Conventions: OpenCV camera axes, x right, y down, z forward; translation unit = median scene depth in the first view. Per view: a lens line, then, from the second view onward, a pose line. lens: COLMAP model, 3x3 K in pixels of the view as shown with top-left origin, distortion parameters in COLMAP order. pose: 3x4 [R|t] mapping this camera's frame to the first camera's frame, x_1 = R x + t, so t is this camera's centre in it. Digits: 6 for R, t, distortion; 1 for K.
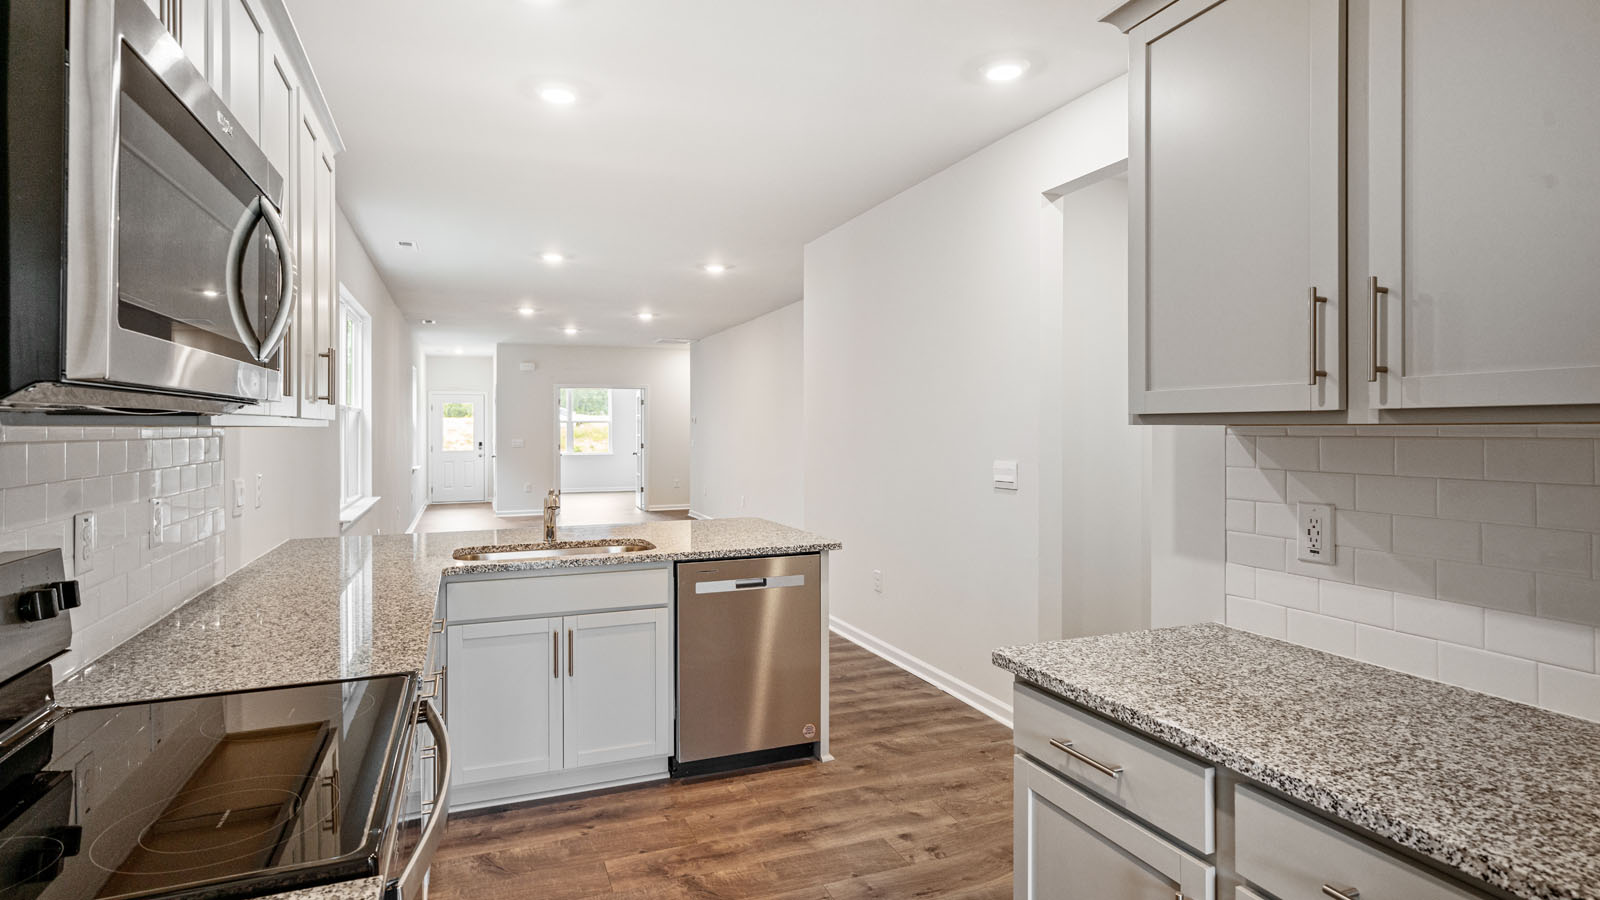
lens RADIAL K [[823.6, 0, 841.6], [0, 823.6, 430.9], [0, 0, 1]] dist [-0.006706, 0.001758]
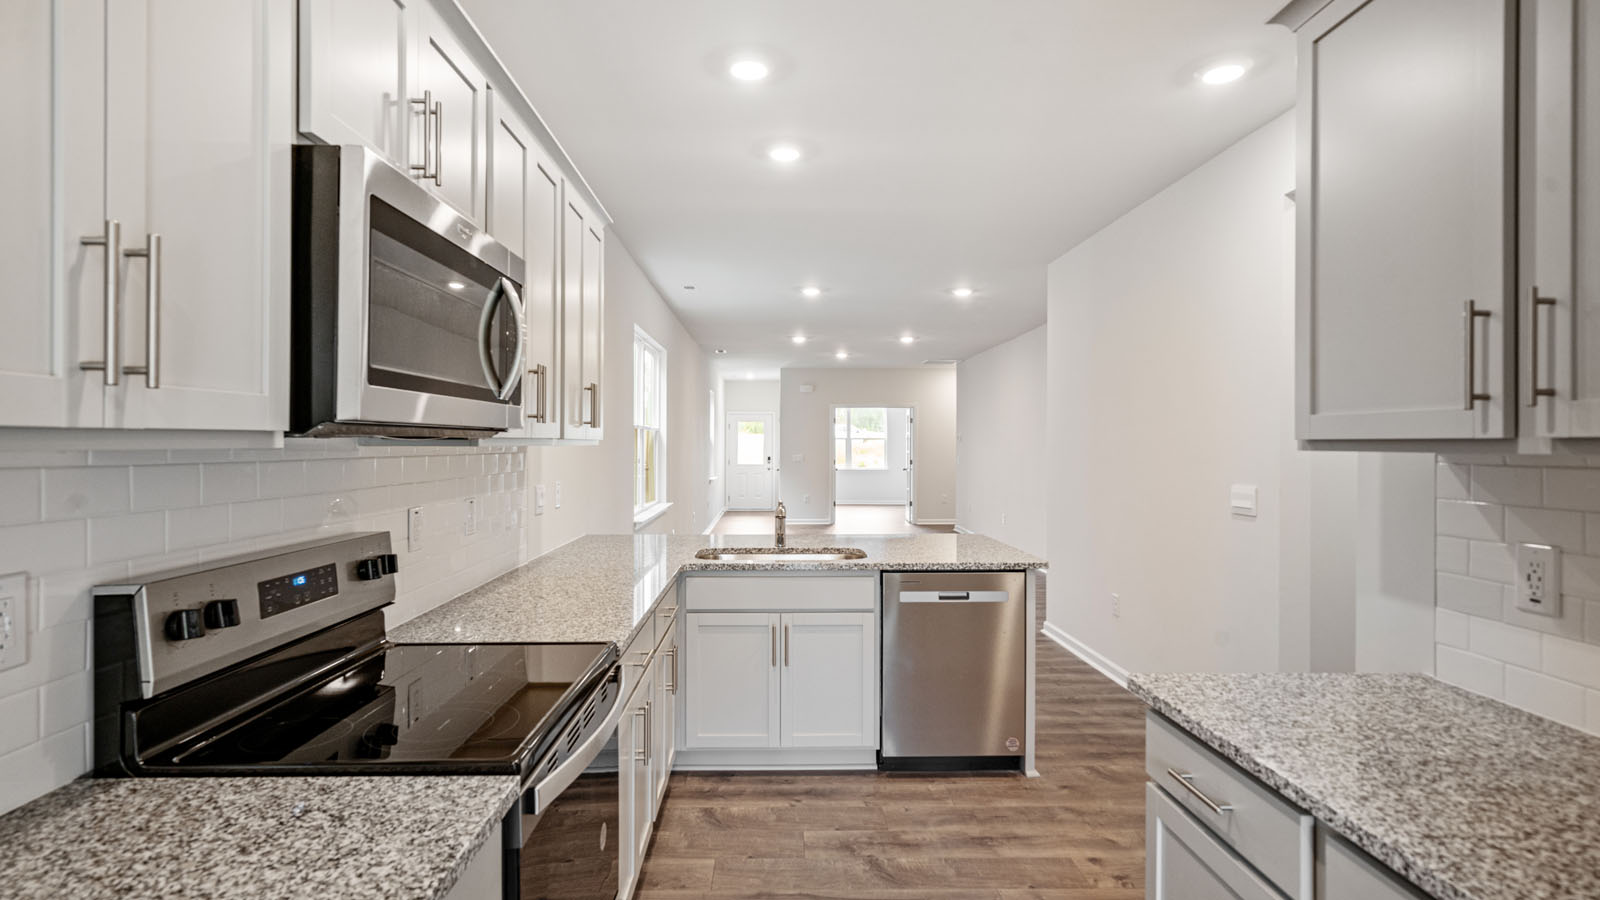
lens RADIAL K [[823.6, 0, 852.4], [0, 823.6, 447.5], [0, 0, 1]] dist [-0.006706, 0.001758]
pose [[0.939585, 0.008389, -0.342212, 0.146141], [-0.008169, 0.999964, 0.002084, -0.006522], [0.342217, 0.000837, 0.939620, -0.037587]]
